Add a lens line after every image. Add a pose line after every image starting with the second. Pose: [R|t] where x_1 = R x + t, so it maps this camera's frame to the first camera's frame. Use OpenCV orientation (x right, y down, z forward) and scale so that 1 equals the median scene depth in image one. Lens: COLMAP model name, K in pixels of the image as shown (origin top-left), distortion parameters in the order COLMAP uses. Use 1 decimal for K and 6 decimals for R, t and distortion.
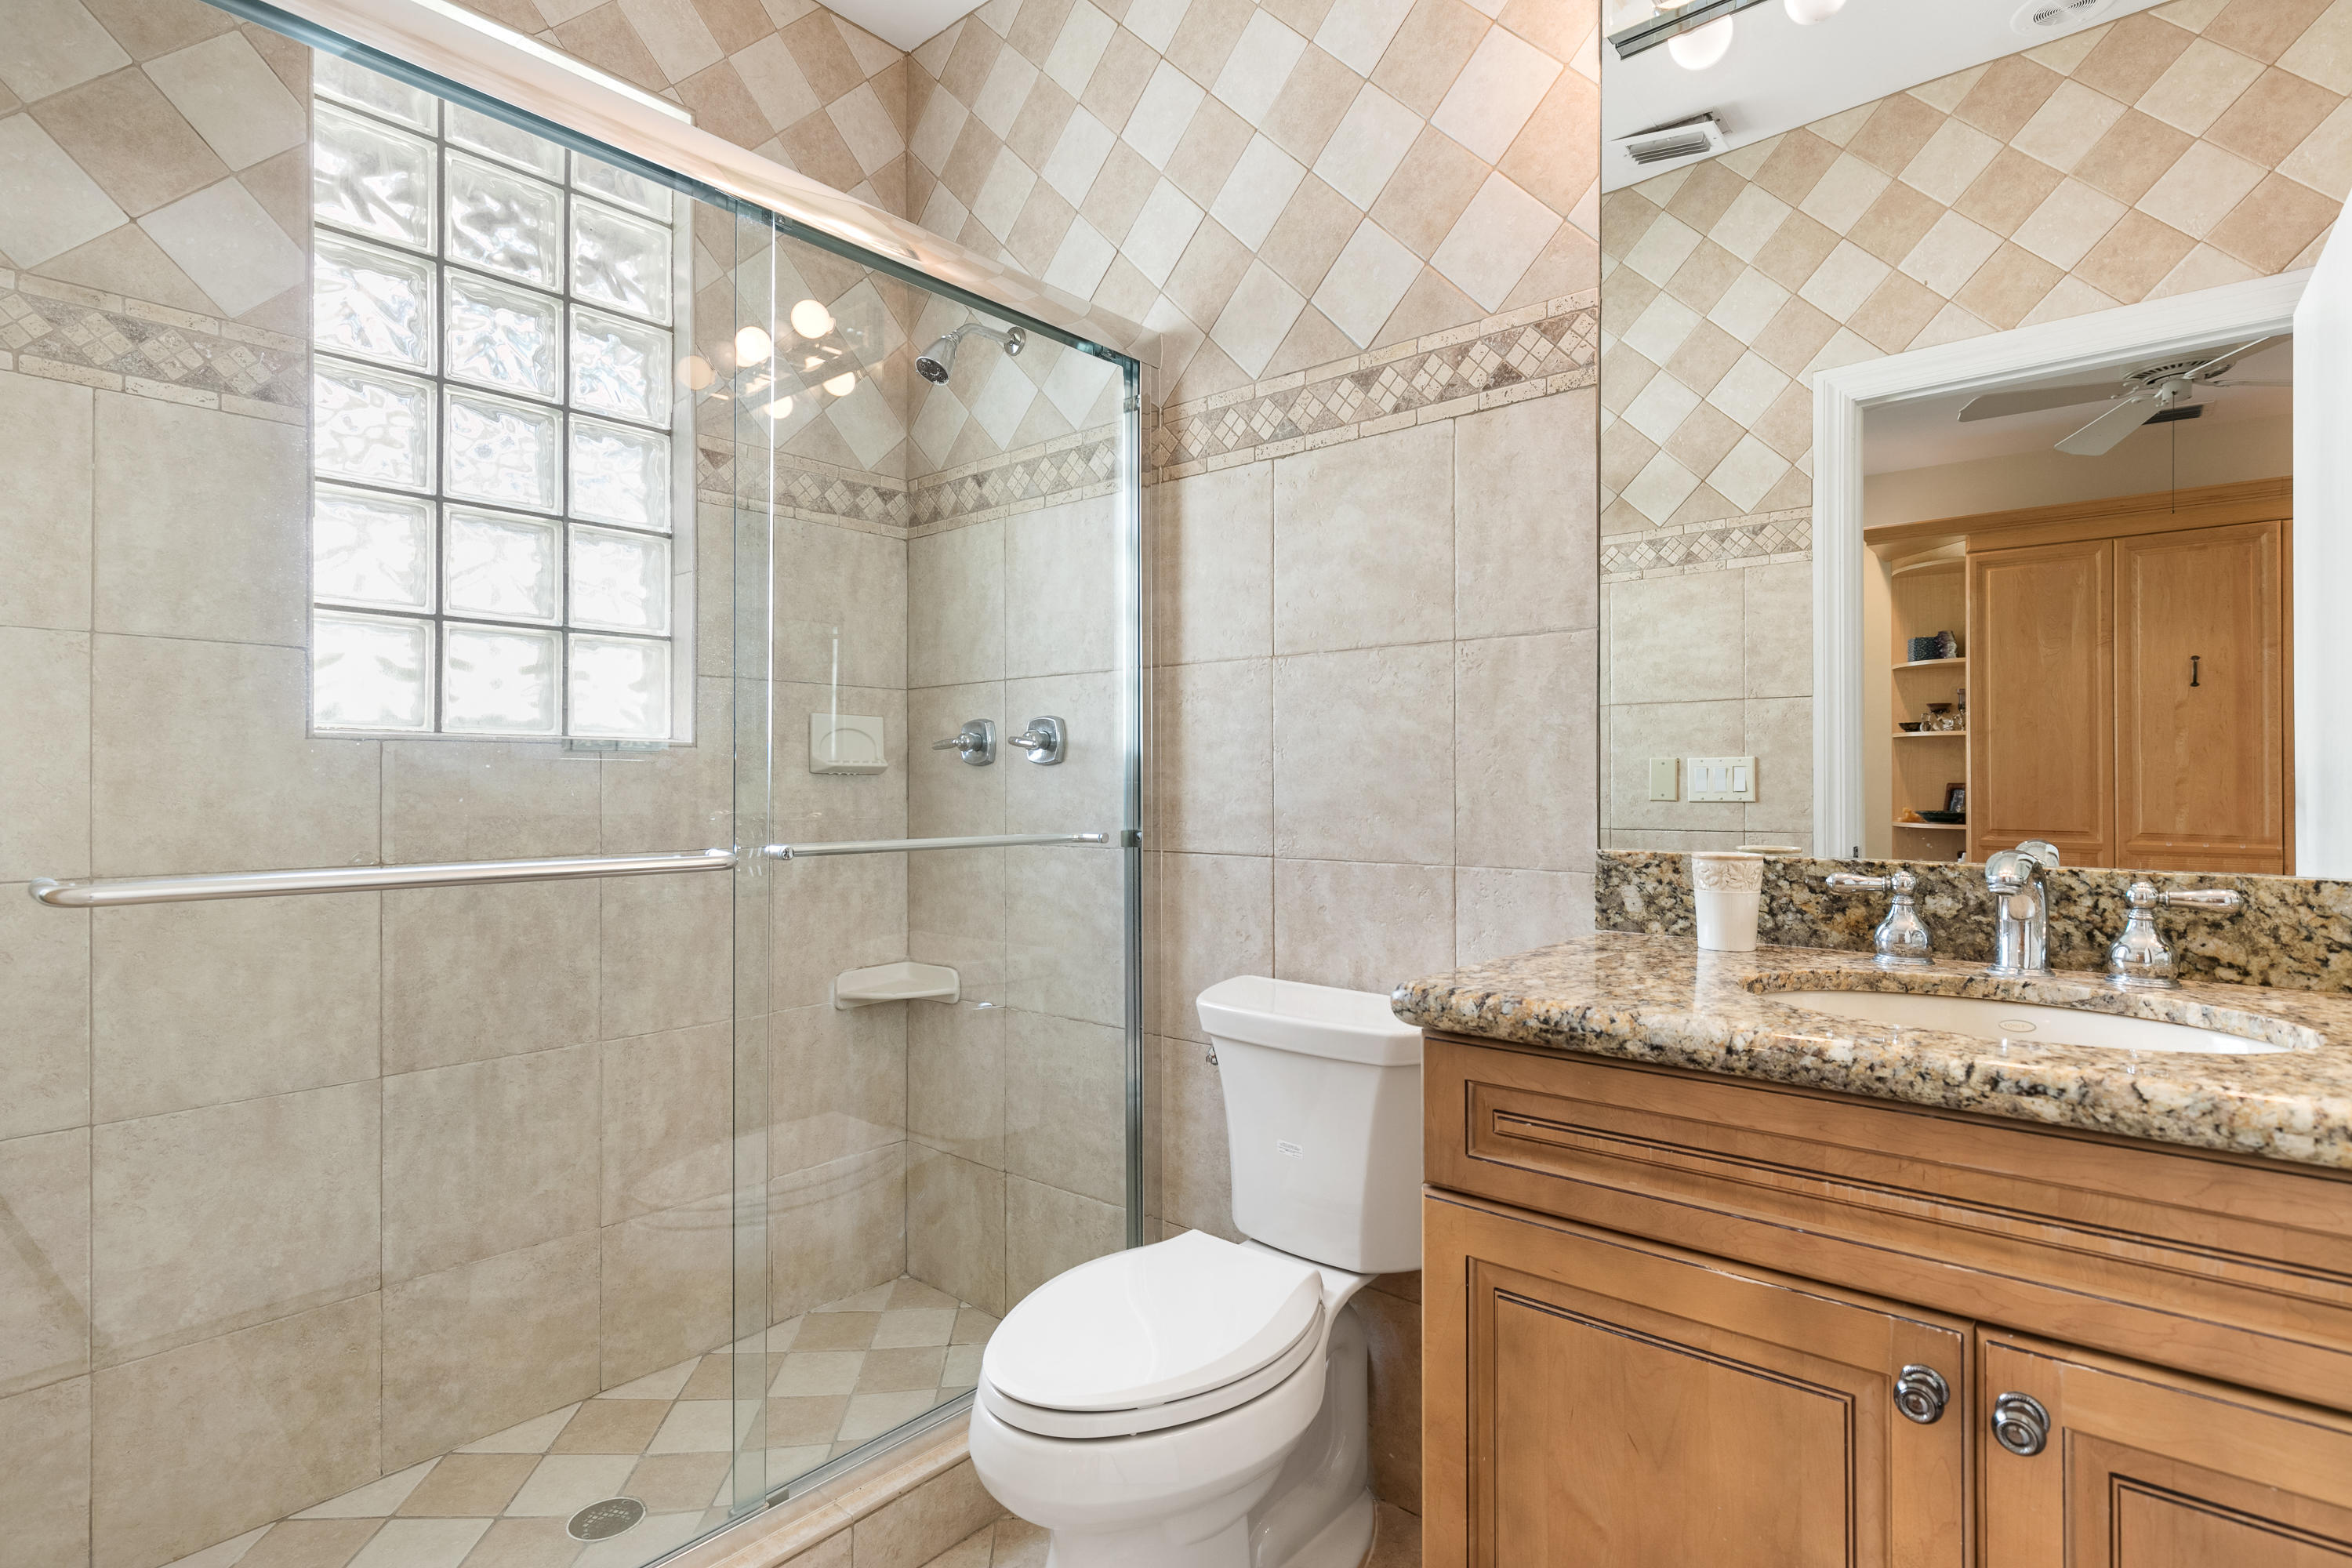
lens RADIAL K [[1113.5, 0, 1178.7], [0, 1113.5, 790.0], [0, 0, 1]] dist [-0.000386, -0.000264]
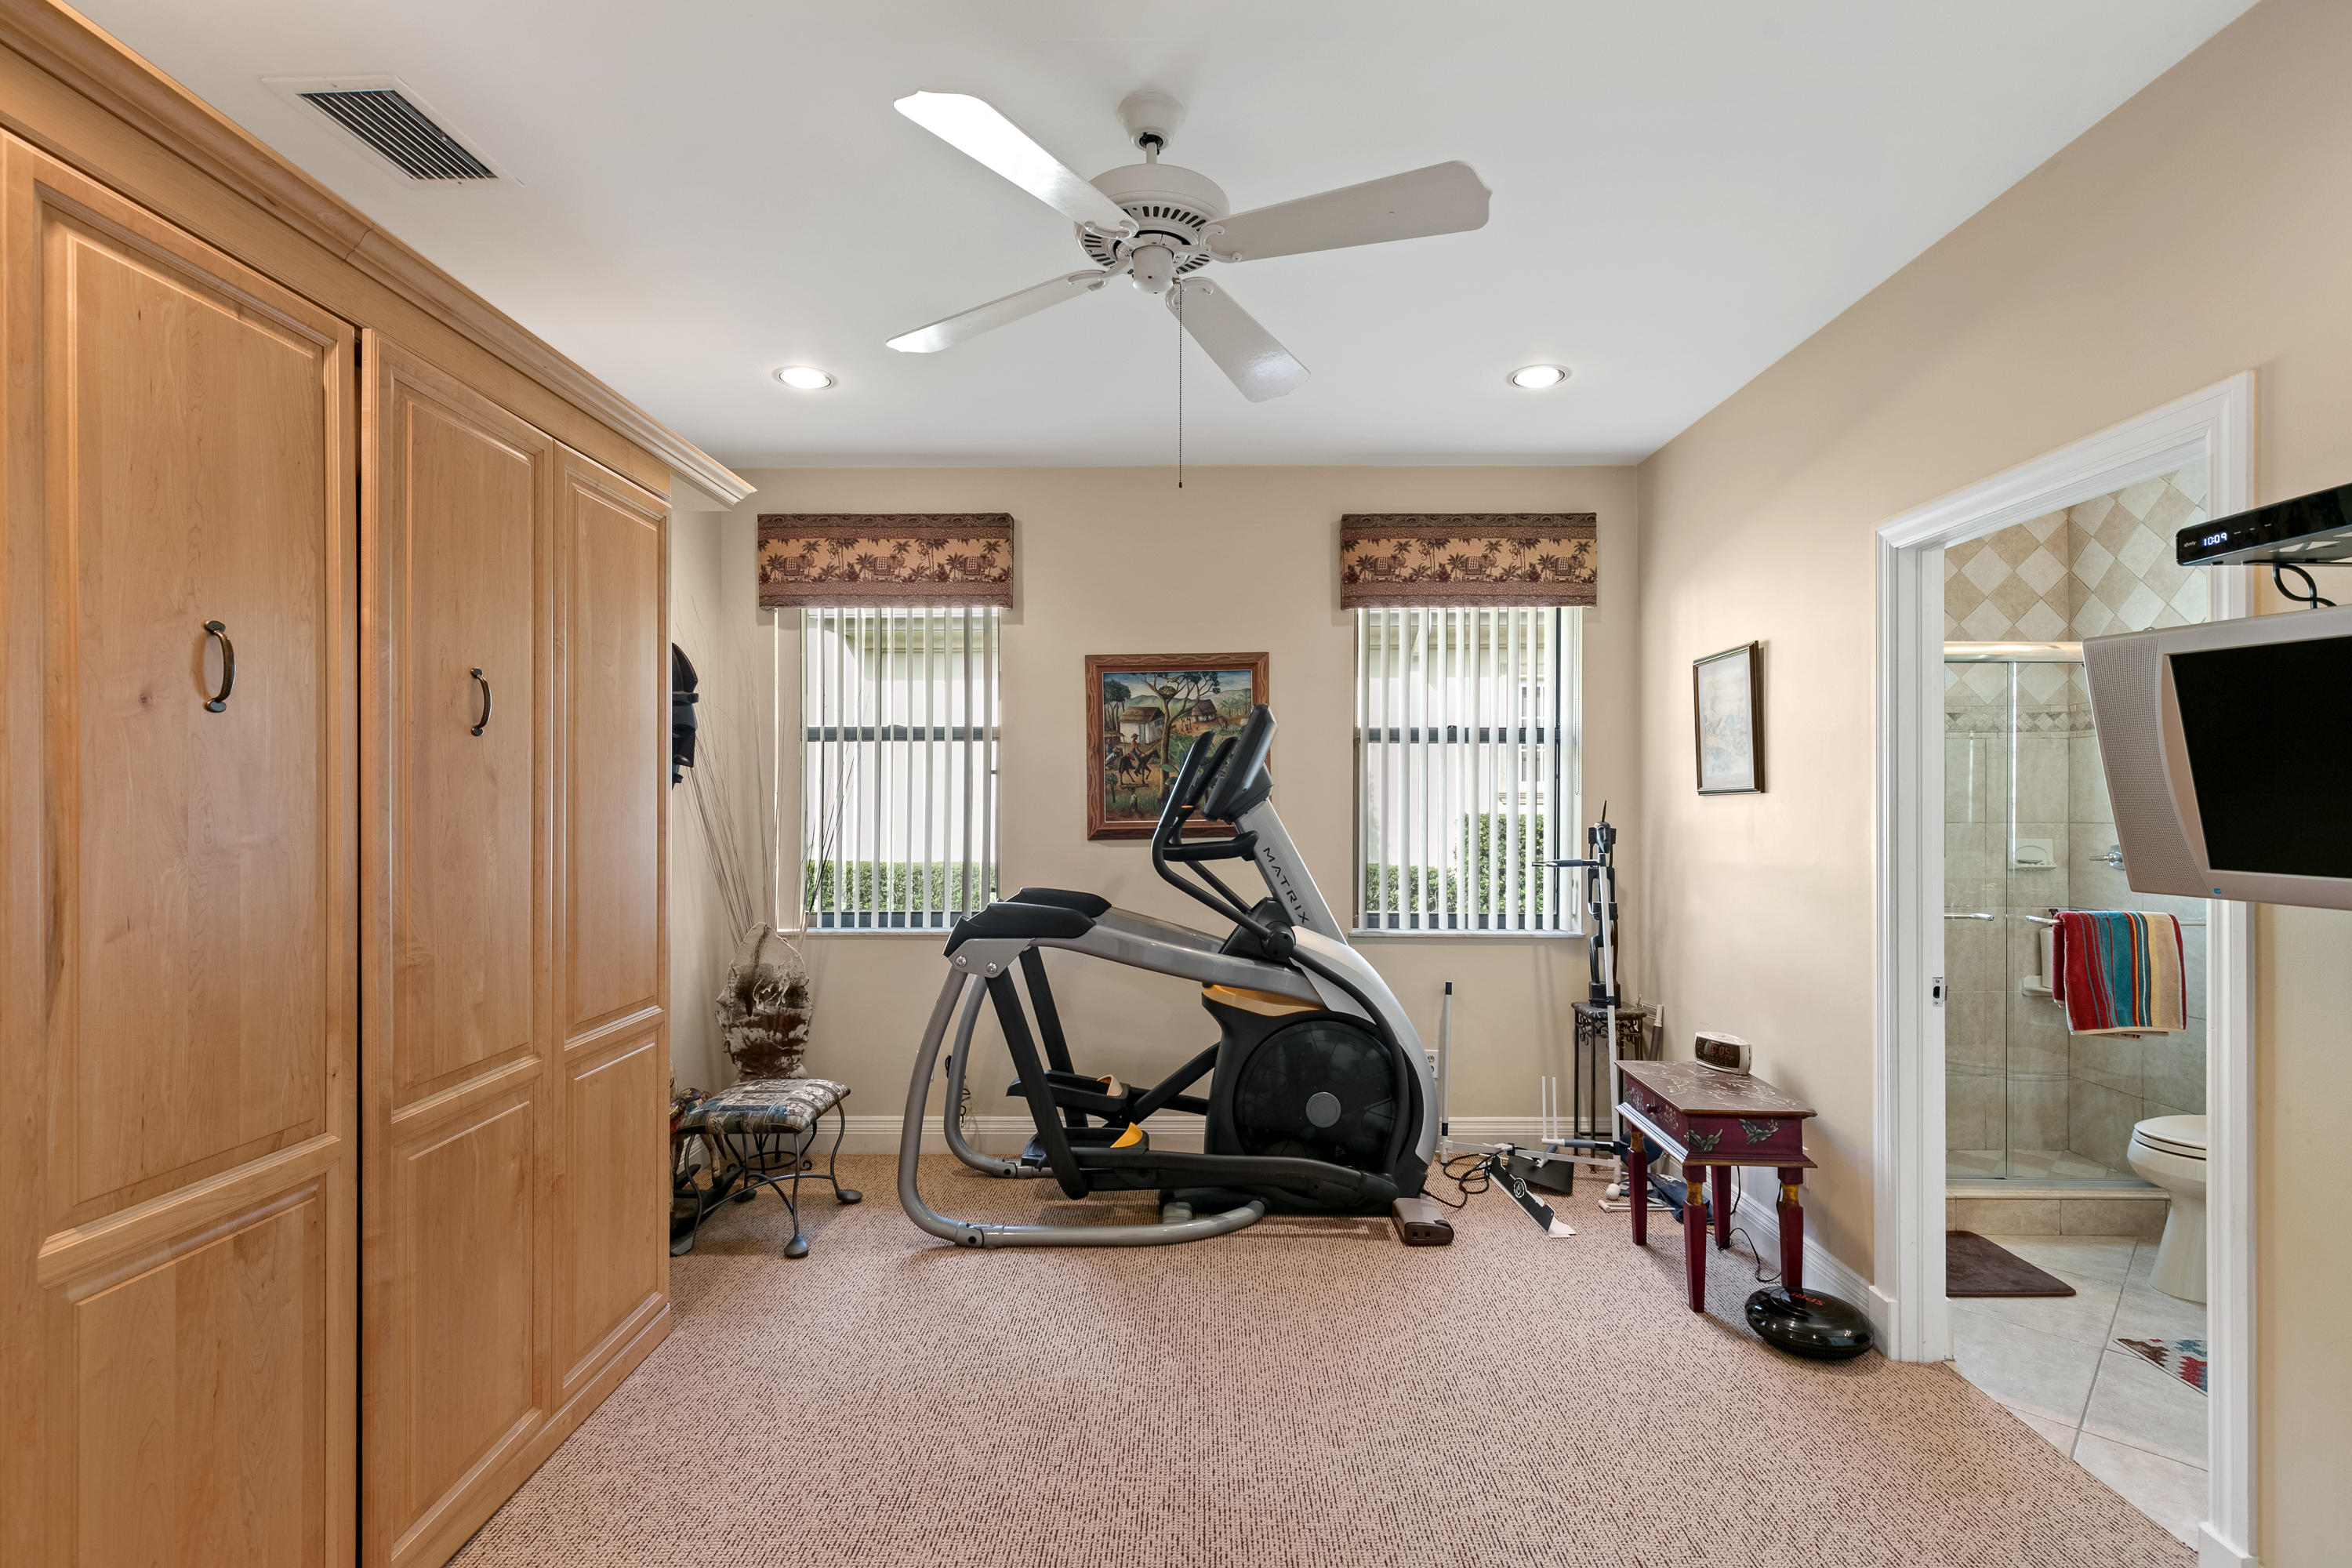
lens RADIAL K [[1079.4, 0, 1187.1], [0, 1079.4, 803.1], [0, 0, 1]] dist [0.014873, -0.000921]
pose [[0.635448, 0.000336, -0.772143, 0.217225], [0.000540, 0.999999, 0.000879, -0.127415], [0.772143, -0.000975, 0.635448, -1.260729]]
